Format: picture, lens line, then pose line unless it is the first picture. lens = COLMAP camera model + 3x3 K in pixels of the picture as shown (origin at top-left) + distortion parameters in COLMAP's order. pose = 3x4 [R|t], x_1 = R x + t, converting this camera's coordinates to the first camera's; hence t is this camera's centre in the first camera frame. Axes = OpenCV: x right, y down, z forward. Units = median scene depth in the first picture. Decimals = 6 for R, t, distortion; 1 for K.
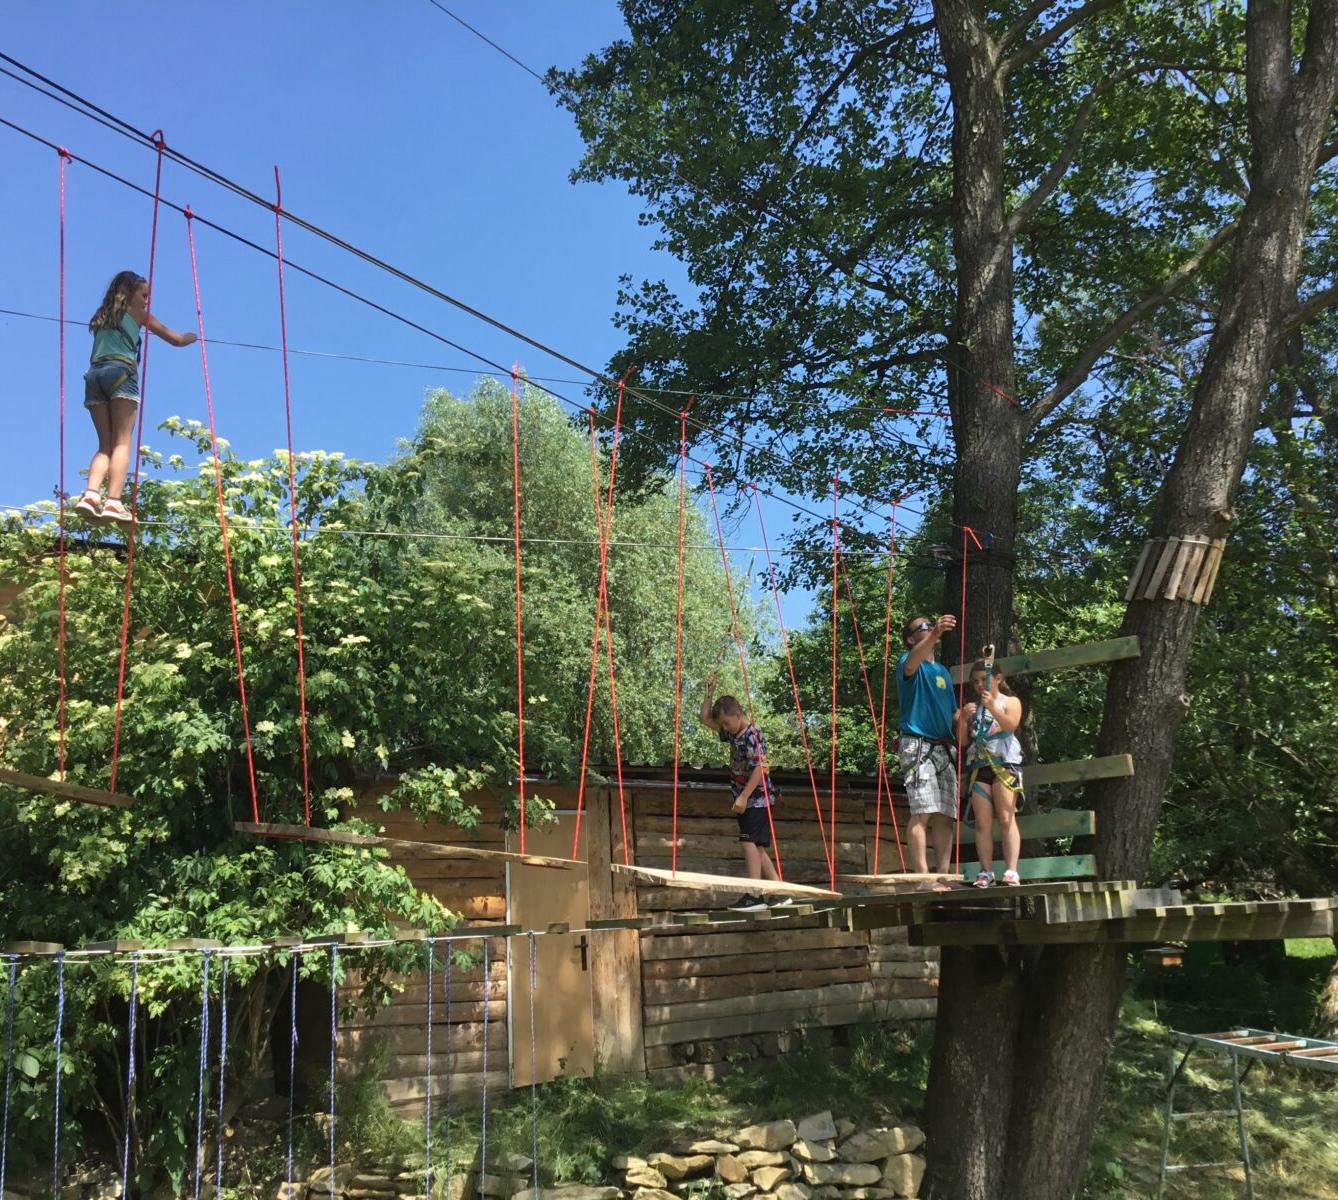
lens RADIAL K [[1475.7, 0, 669.6], [0, 1475.7, 604.0], [0, 0, 1]] dist [0.139086, -0.284296]
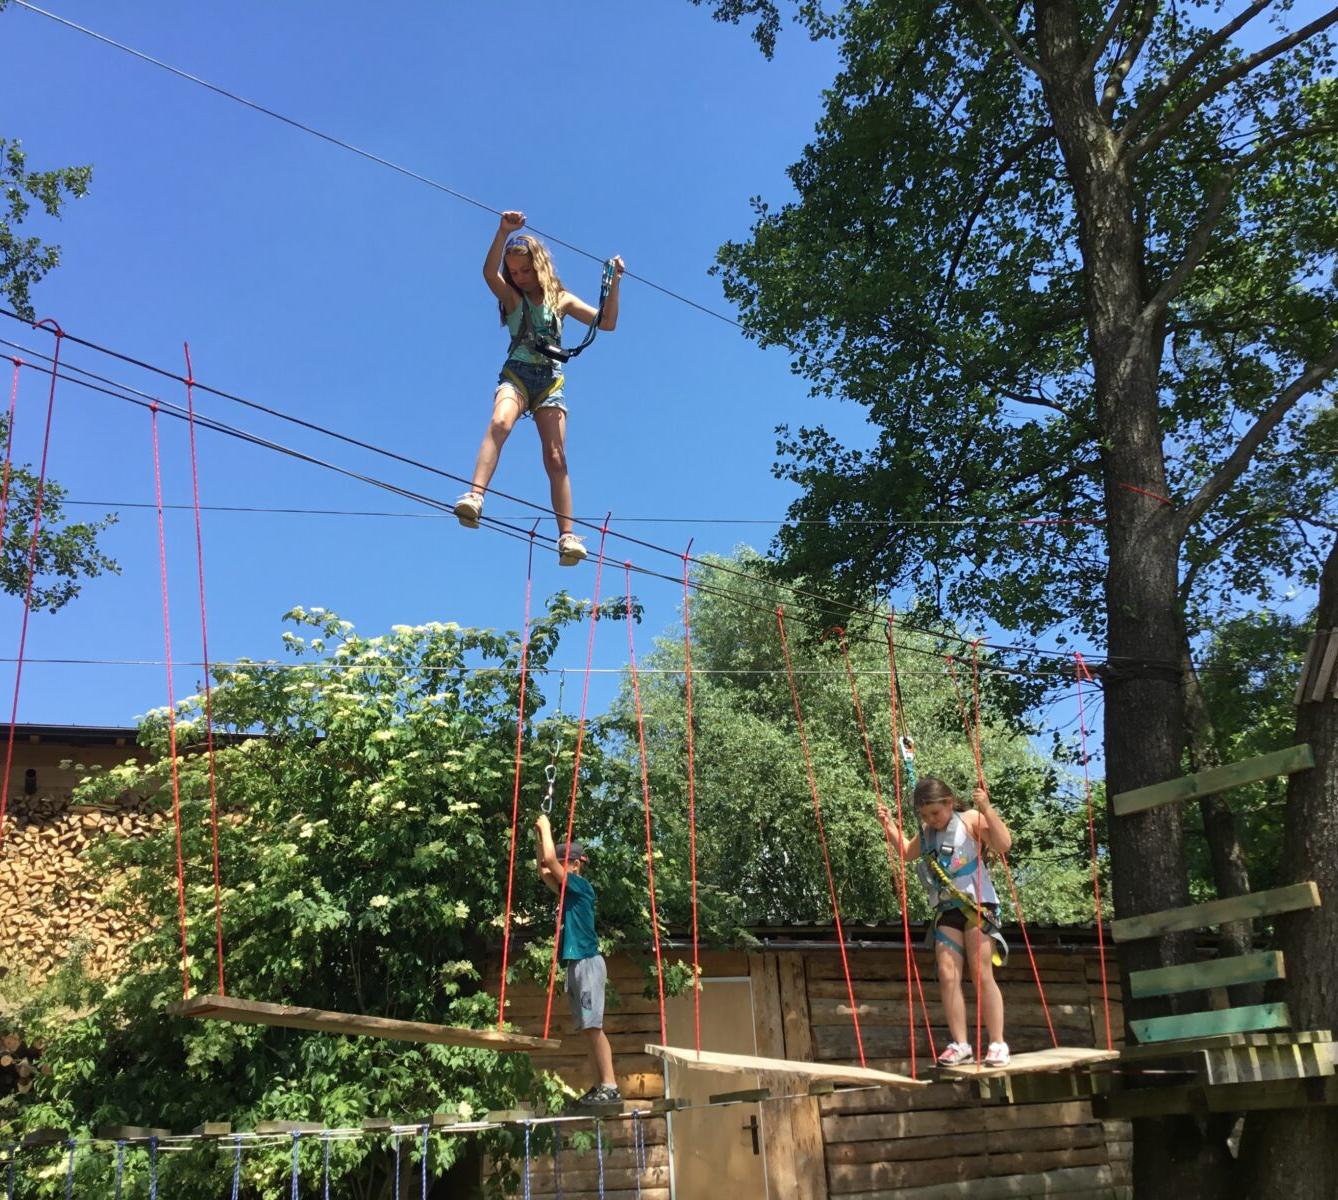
lens RADIAL K [[1478.9, 0, 648.5], [0, 1478.9, 600.6], [0, 0, 1]] dist [0.181568, -0.388888]
pose [[0.969321, -0.099482, -0.224765, 0.147497], [0.072080, 0.989280, -0.127004, 0.022810], [0.234990, 0.106907, 0.966101, 0.047892]]
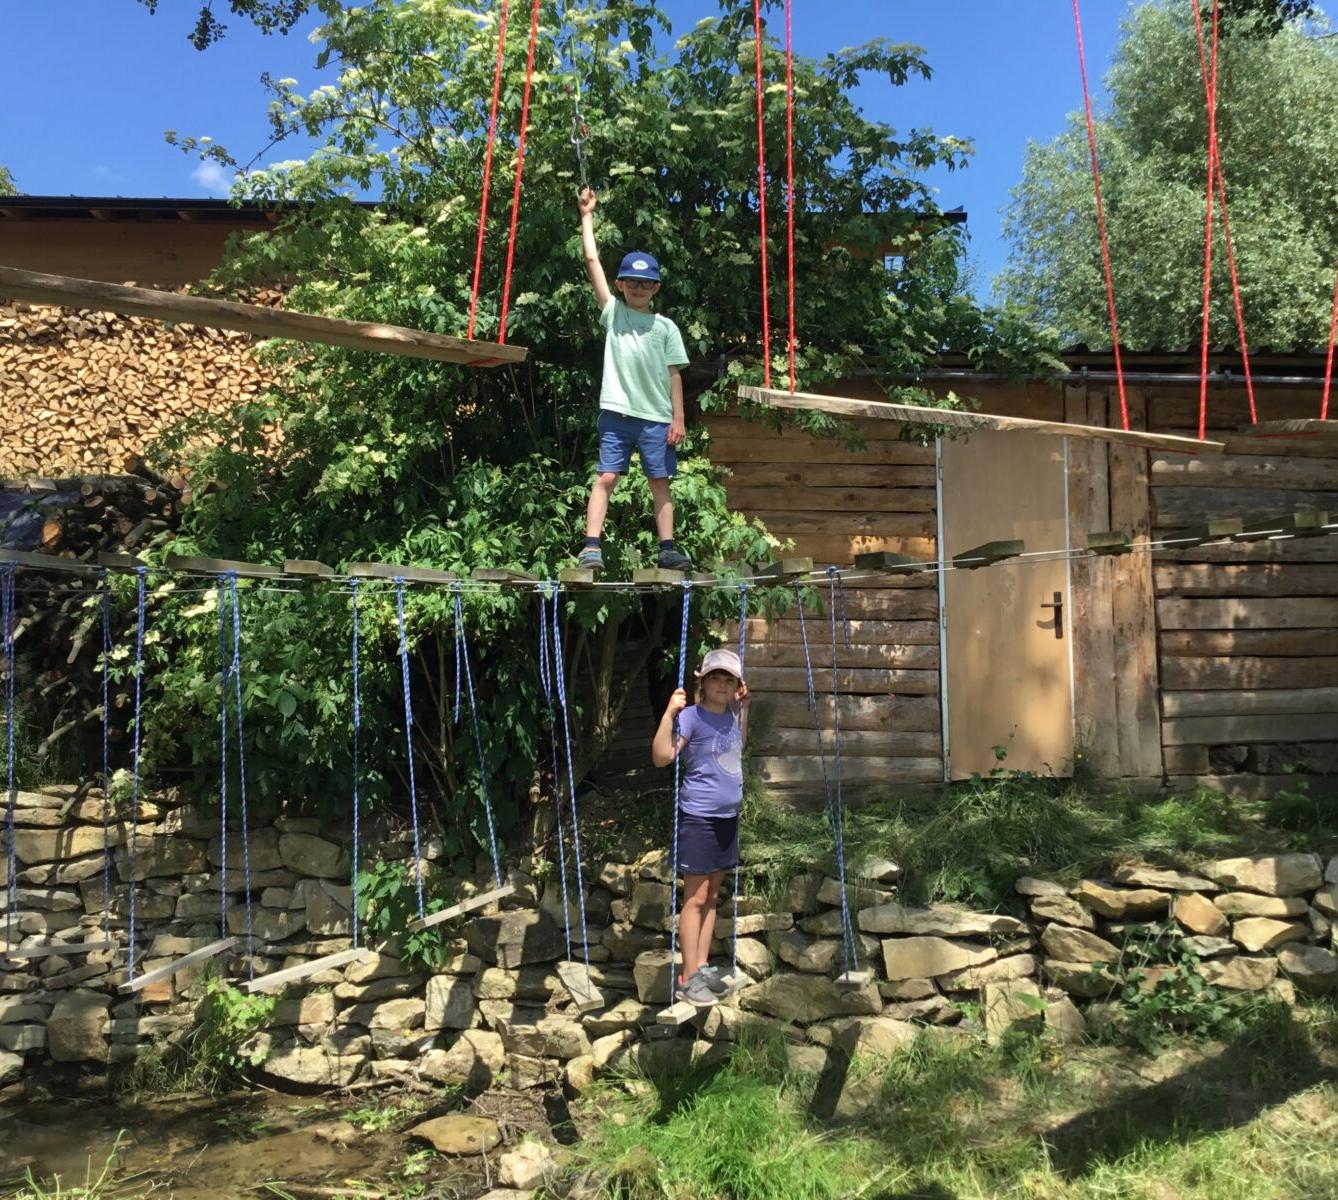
lens RADIAL K [[1478.9, 0, 648.5], [0, 1478.9, 600.6], [0, 0, 1]] dist [0.181568, -0.388888]
pose [[0.862694, 0.006630, -0.505682, 0.168686], [0.084257, 0.984054, 0.156645, 0.116960], [0.498657, -0.177744, 0.848380, 0.339812]]
